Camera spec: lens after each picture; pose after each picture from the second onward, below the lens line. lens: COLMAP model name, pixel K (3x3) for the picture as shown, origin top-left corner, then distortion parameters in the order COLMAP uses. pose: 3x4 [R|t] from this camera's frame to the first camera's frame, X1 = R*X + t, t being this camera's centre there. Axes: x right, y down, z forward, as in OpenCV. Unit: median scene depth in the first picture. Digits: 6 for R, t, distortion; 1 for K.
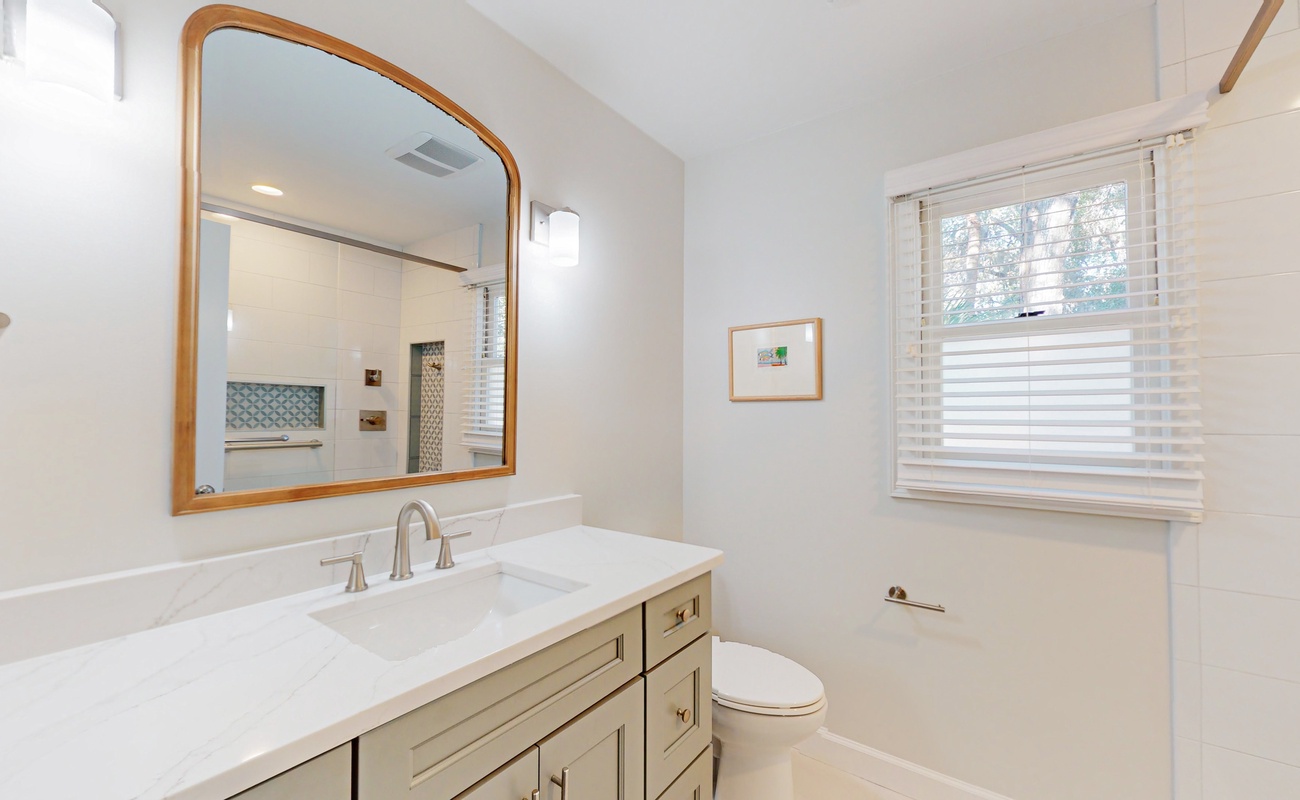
lens RADIAL K [[516.8, 0, 650.0], [0, 516.8, 400.0], [0, 0, 1]] dist [-0.009965, -0.000085]
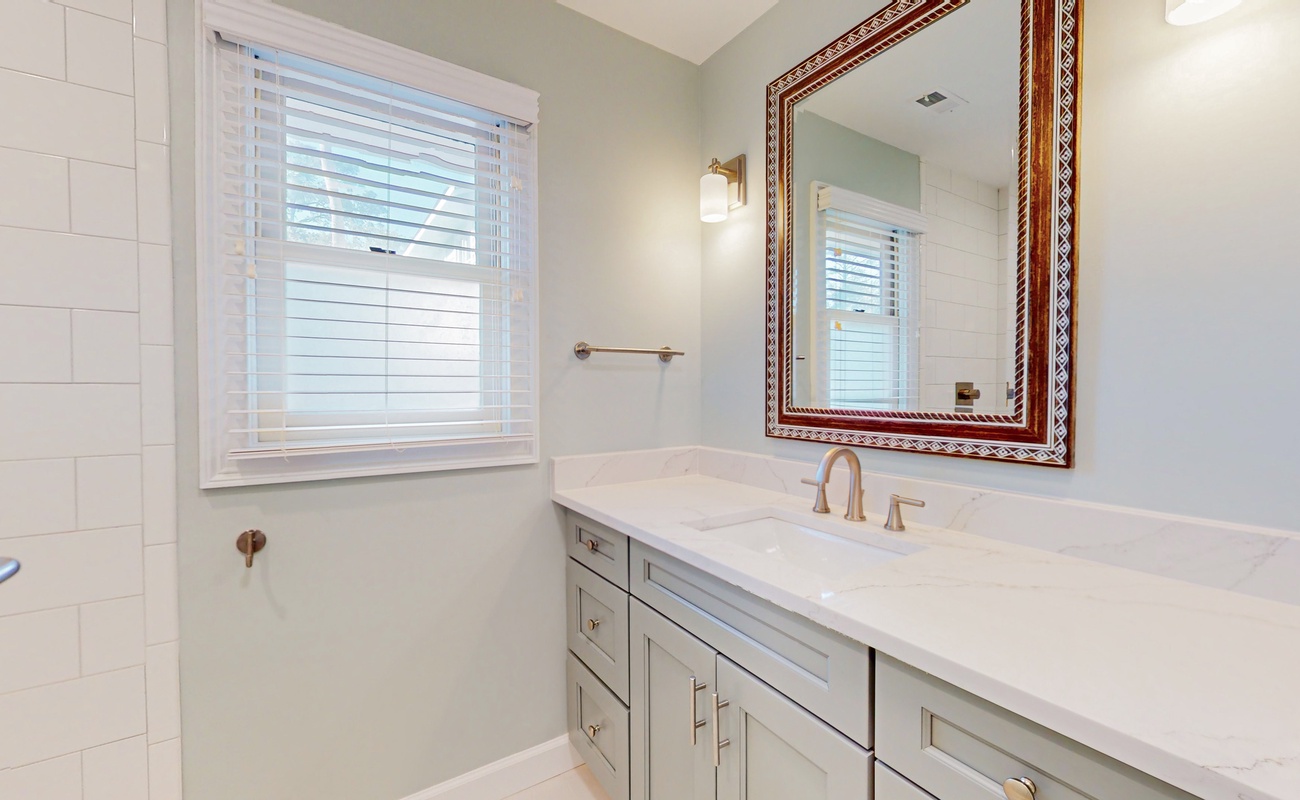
lens RADIAL K [[516.8, 0, 650.0], [0, 516.8, 400.0], [0, 0, 1]] dist [-0.009965, -0.000085]
pose [[-0.345586, 0.026082, -0.938024, 0.709970], [0.049034, 0.998750, 0.009705, 0.055732], [0.937105, -0.042641, -0.346433, 0.979361]]
